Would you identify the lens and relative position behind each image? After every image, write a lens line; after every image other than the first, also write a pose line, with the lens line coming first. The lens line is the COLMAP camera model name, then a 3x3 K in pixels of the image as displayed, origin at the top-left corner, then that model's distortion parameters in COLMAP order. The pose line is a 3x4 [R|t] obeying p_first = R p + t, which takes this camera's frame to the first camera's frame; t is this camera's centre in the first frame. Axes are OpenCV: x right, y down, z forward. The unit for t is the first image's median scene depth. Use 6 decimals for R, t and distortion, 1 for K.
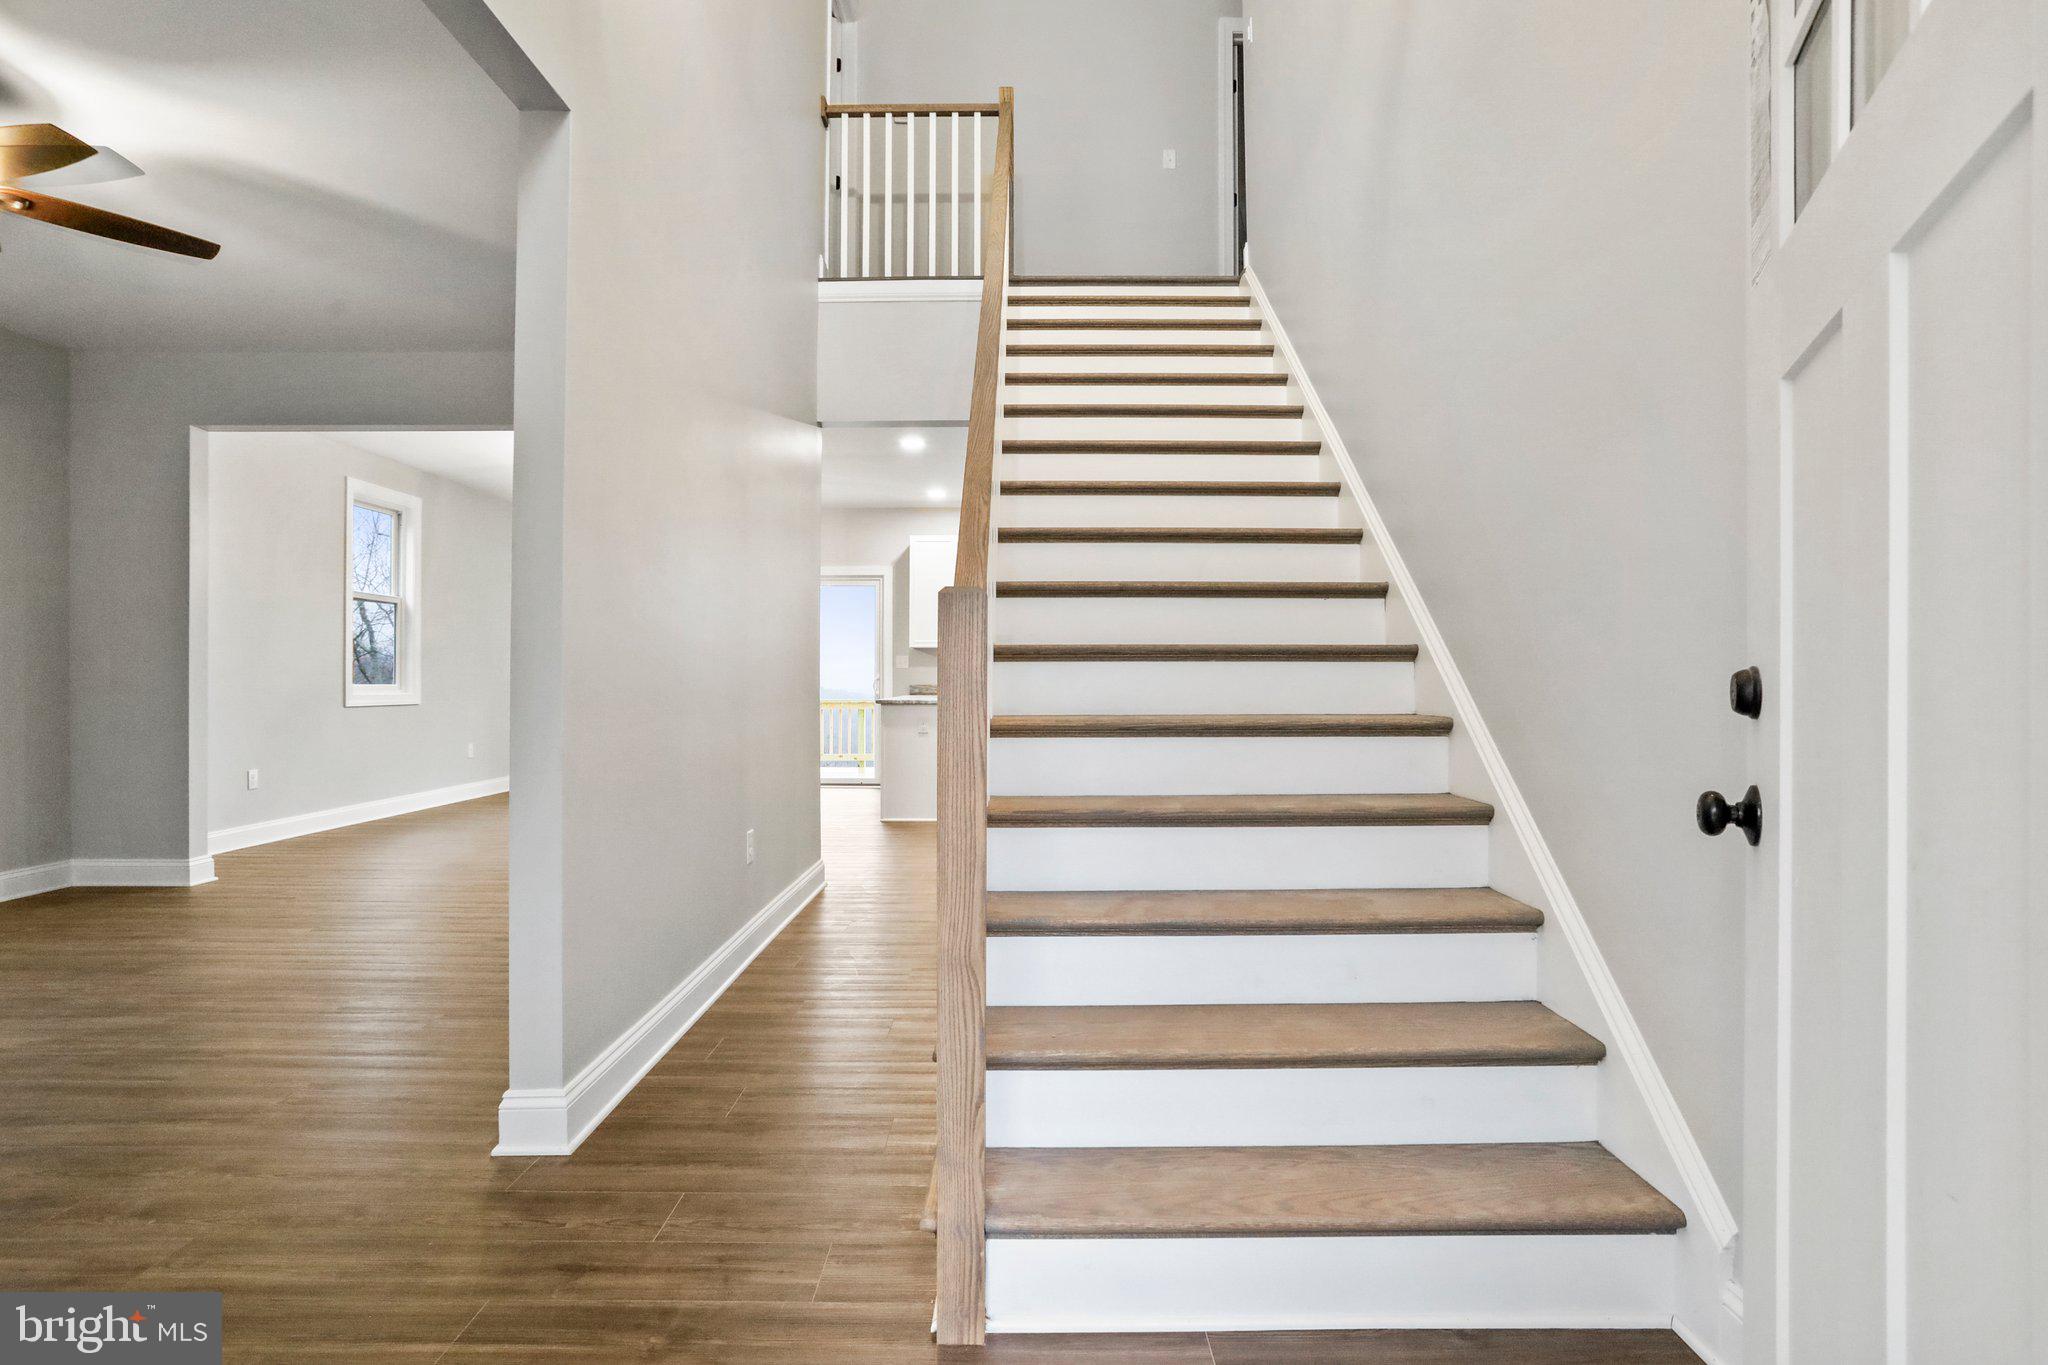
lens RADIAL K [[995.5, 0, 1025.9], [0, 995.5, 676.6], [0, 0, 1]] dist [-0.042440, 0.018134]
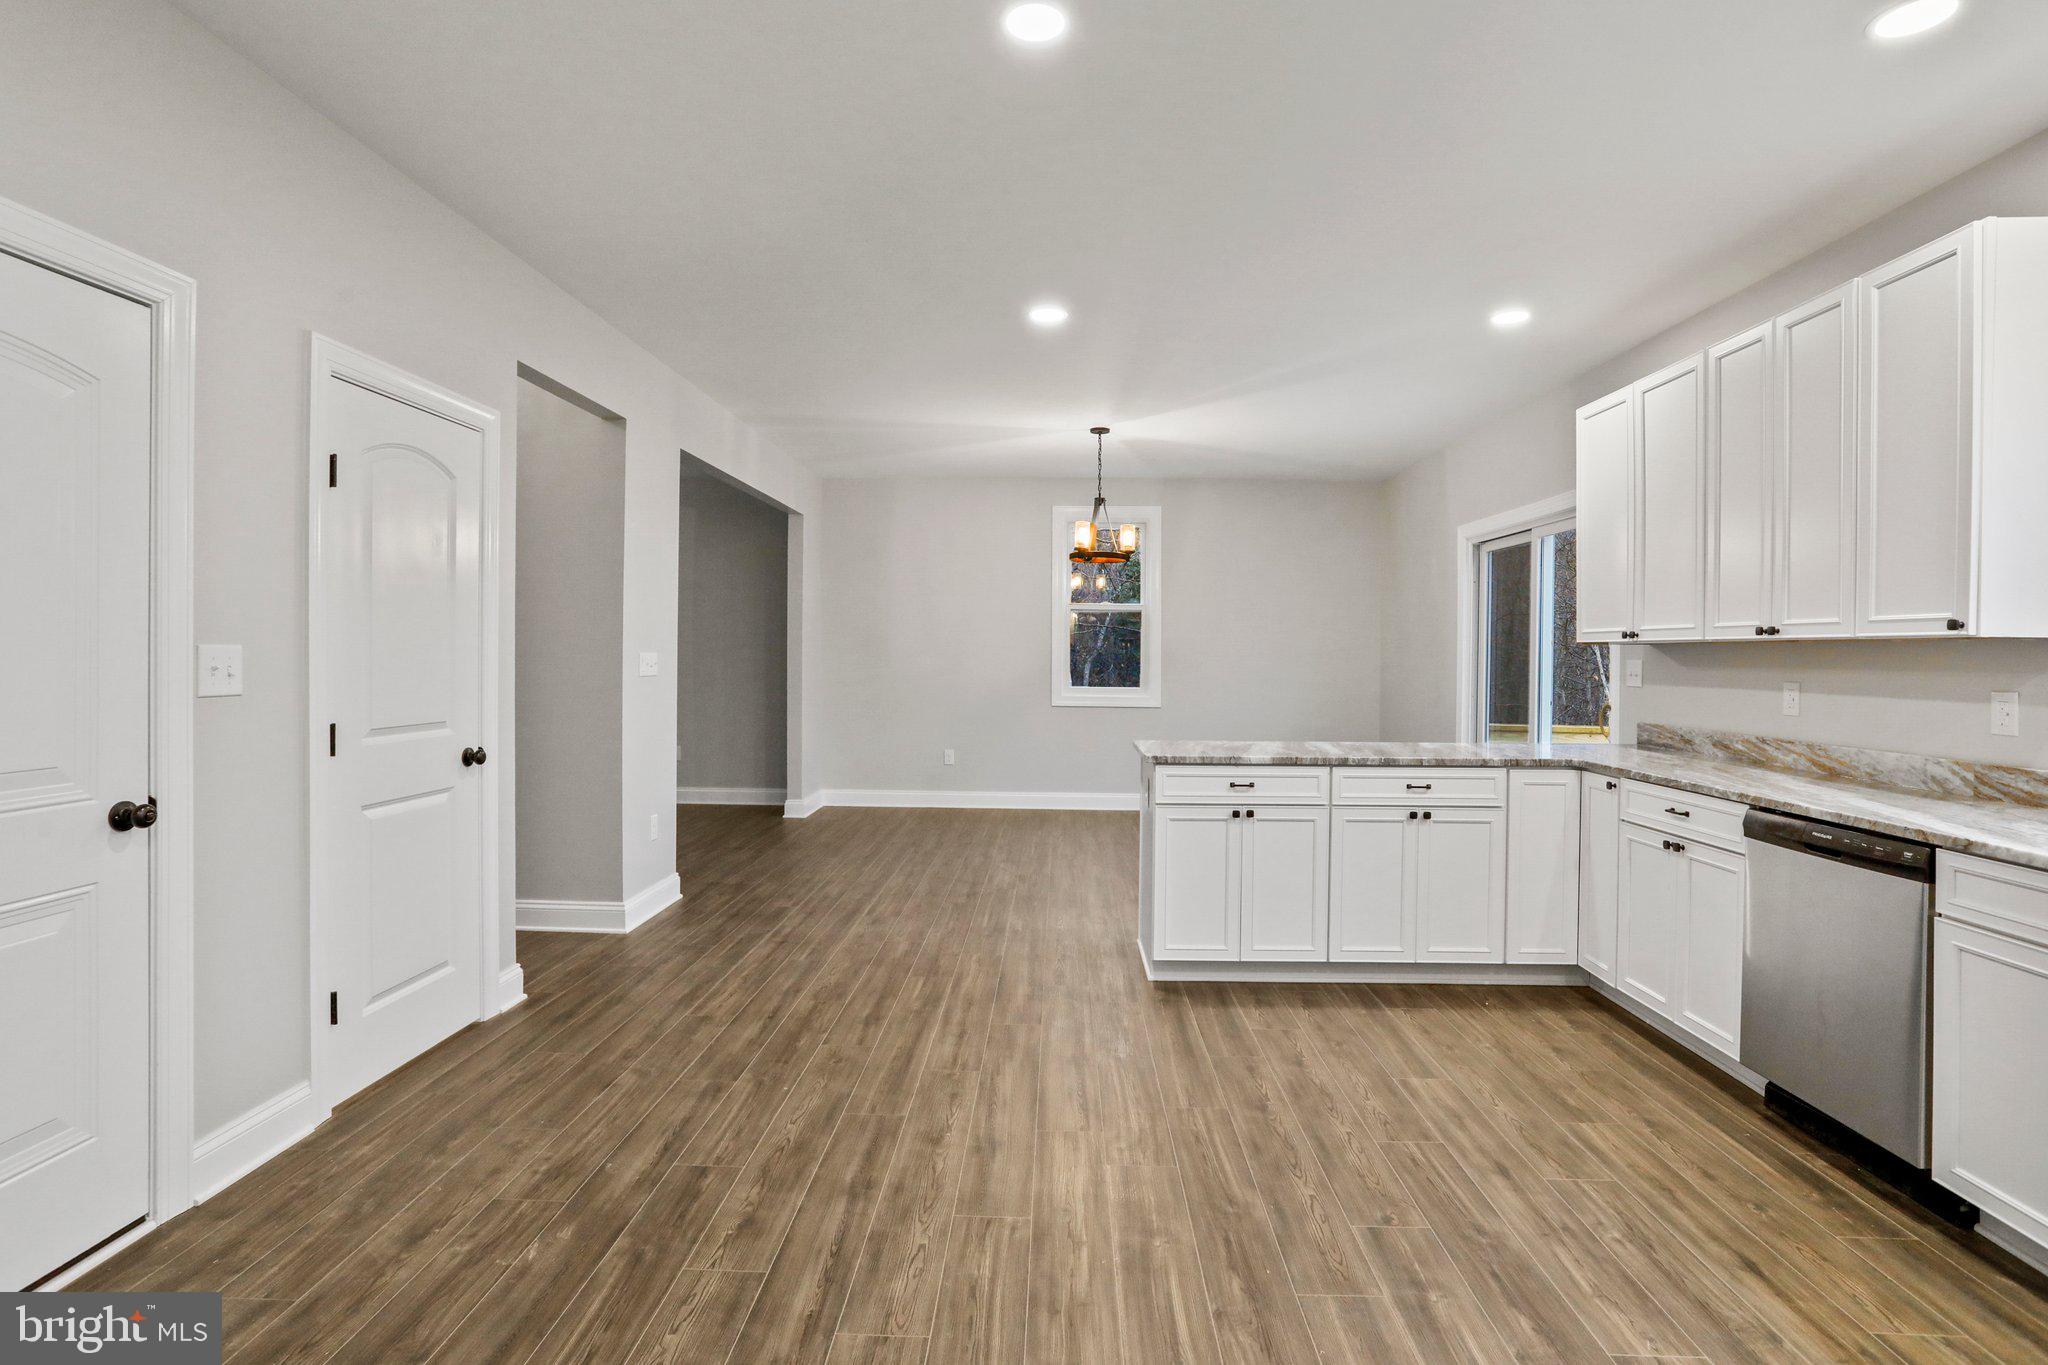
lens RADIAL K [[995.5, 0, 1030.2], [0, 995.5, 663.1], [0, 0, 1]] dist [-0.042440, 0.018134]
pose [[-0.038651, 0.006352, -0.999233, 0.485915], [-0.007792, 0.999947, 0.006658, -0.028555], [0.999222, 0.008044, -0.038600, 1.021013]]
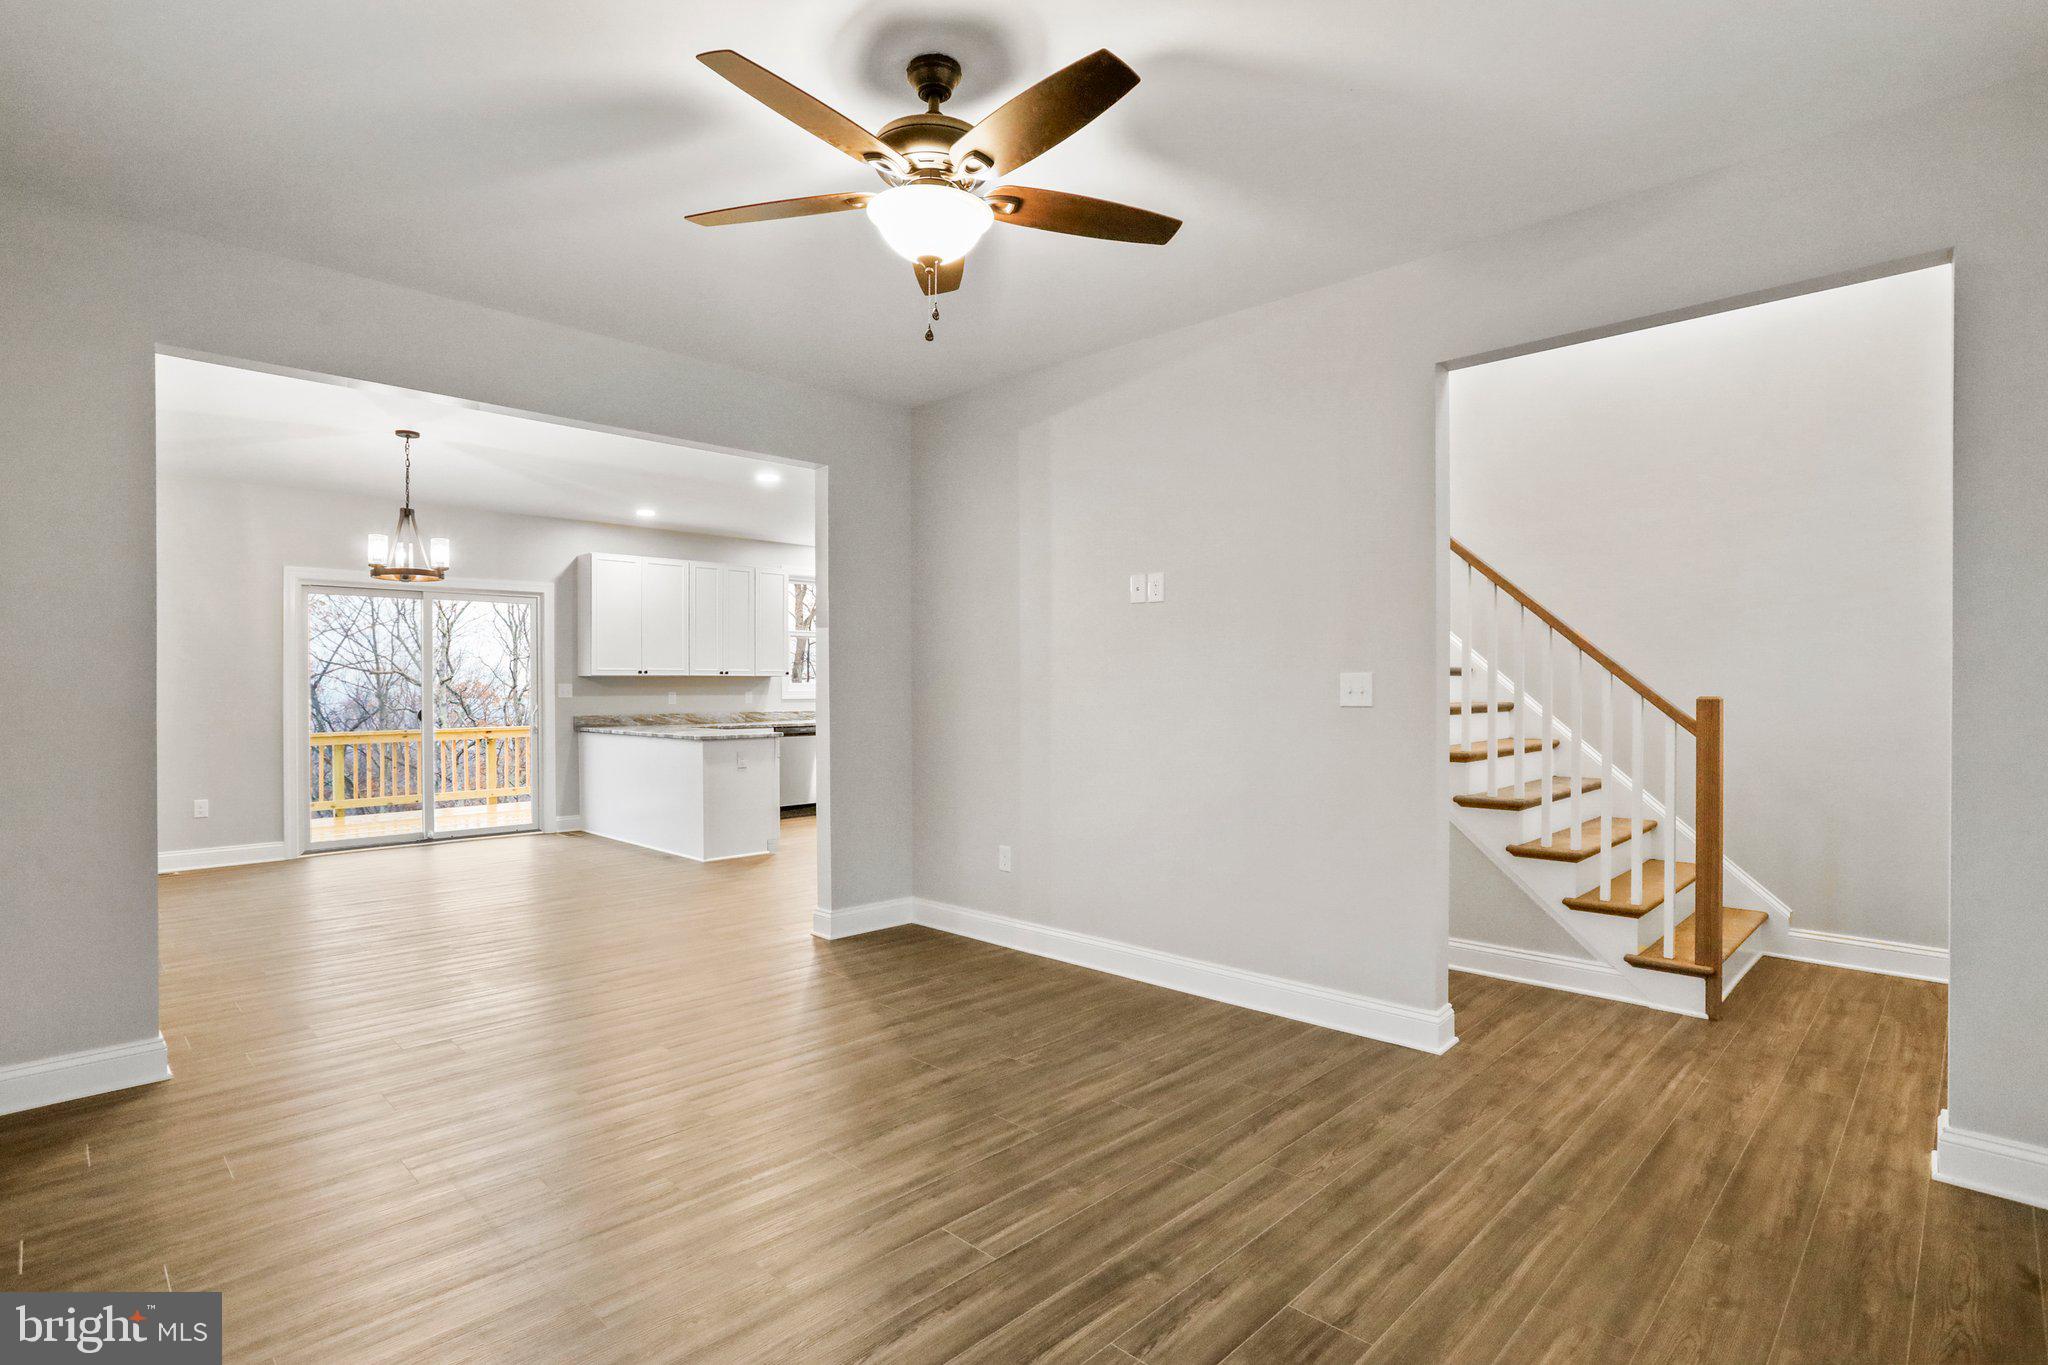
lens RADIAL K [[995.5, 0, 1020.8], [0, 995.5, 698.6], [0, 0, 1]] dist [-0.042440, 0.018134]
pose [[0.708920, -0.013214, 0.705165, -0.640929], [0.004725, 0.999891, 0.013986, -0.025611], [-0.705273, -0.006583, 0.708906, 0.118780]]
